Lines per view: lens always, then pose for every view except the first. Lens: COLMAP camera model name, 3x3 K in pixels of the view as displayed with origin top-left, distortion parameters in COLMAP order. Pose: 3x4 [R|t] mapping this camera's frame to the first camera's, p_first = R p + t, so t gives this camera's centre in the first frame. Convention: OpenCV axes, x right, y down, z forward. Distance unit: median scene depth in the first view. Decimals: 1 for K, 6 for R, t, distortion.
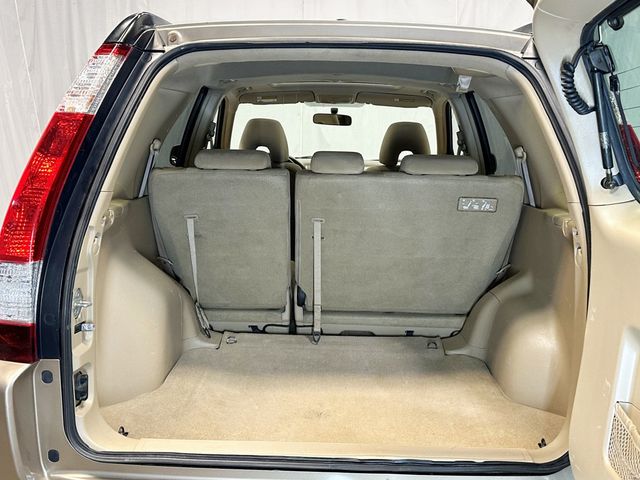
lens RADIAL K [[631.1, 0, 320.0], [0, 631.1, 240.0], [0, 0, 1]] dist [0.126443, -0.030952]
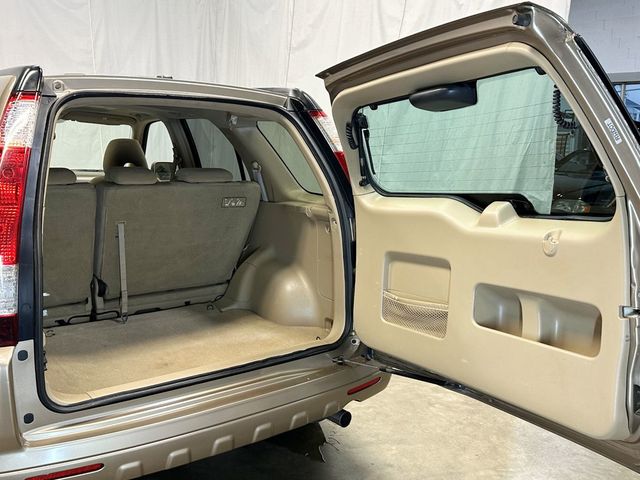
lens RADIAL K [[631.1, 0, 320.0], [0, 631.1, 240.0], [0, 0, 1]] dist [0.126443, -0.030952]
pose [[0.790743, -0.101306, 0.603707, -0.447768], [0.103857, 0.994116, 0.030786, 0.004517], [-0.603274, 0.038355, 0.796612, -0.234354]]
